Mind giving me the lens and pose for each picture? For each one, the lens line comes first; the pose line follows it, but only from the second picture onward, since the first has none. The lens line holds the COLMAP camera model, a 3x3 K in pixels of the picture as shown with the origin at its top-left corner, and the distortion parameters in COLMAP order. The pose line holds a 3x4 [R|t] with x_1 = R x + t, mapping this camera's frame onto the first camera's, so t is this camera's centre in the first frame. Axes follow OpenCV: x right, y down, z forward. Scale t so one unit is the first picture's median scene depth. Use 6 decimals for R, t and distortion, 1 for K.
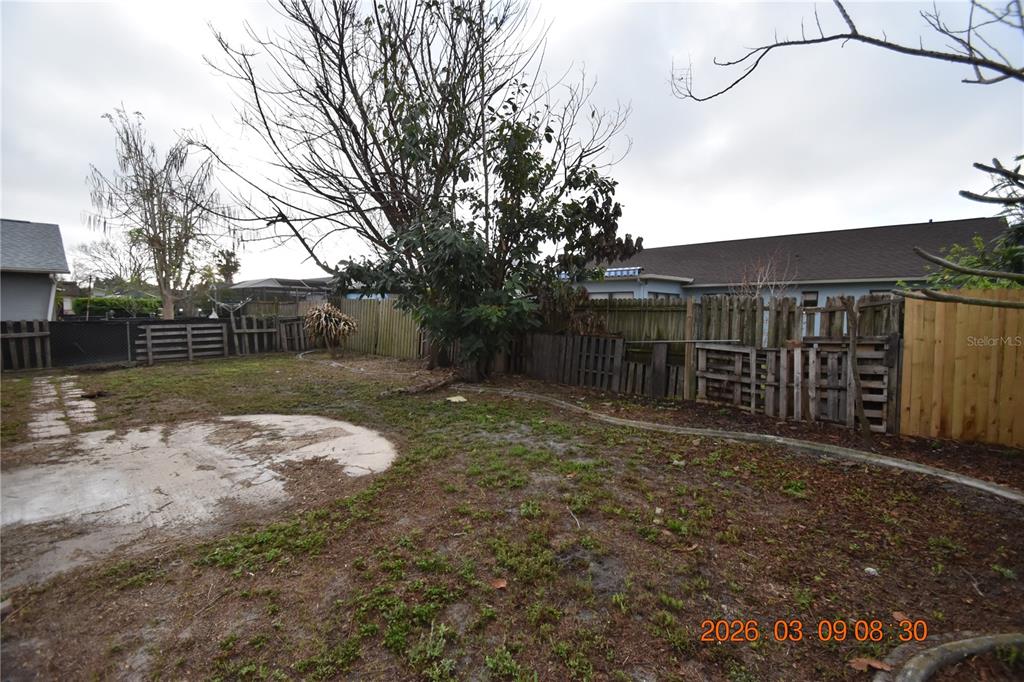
lens RADIAL K [[451.6, 0, 513.5], [0, 451.6, 339.3], [0, 0, 1]] dist [-0.003838, -0.001529]
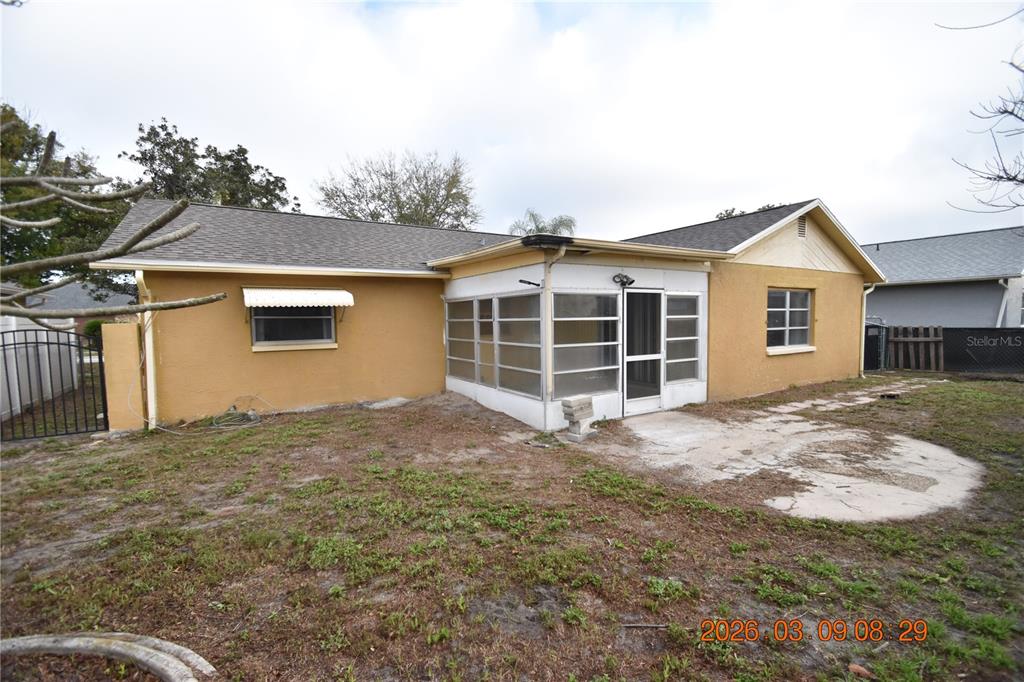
lens RADIAL K [[451.6, 0, 513.9], [0, 451.6, 344.4], [0, 0, 1]] dist [-0.003838, -0.001529]
pose [[-0.262631, 0.047458, -0.963729, 0.573337], [-0.048592, 0.996872, 0.062332, -0.038666], [0.963672, 0.063200, -0.259503, 0.665878]]
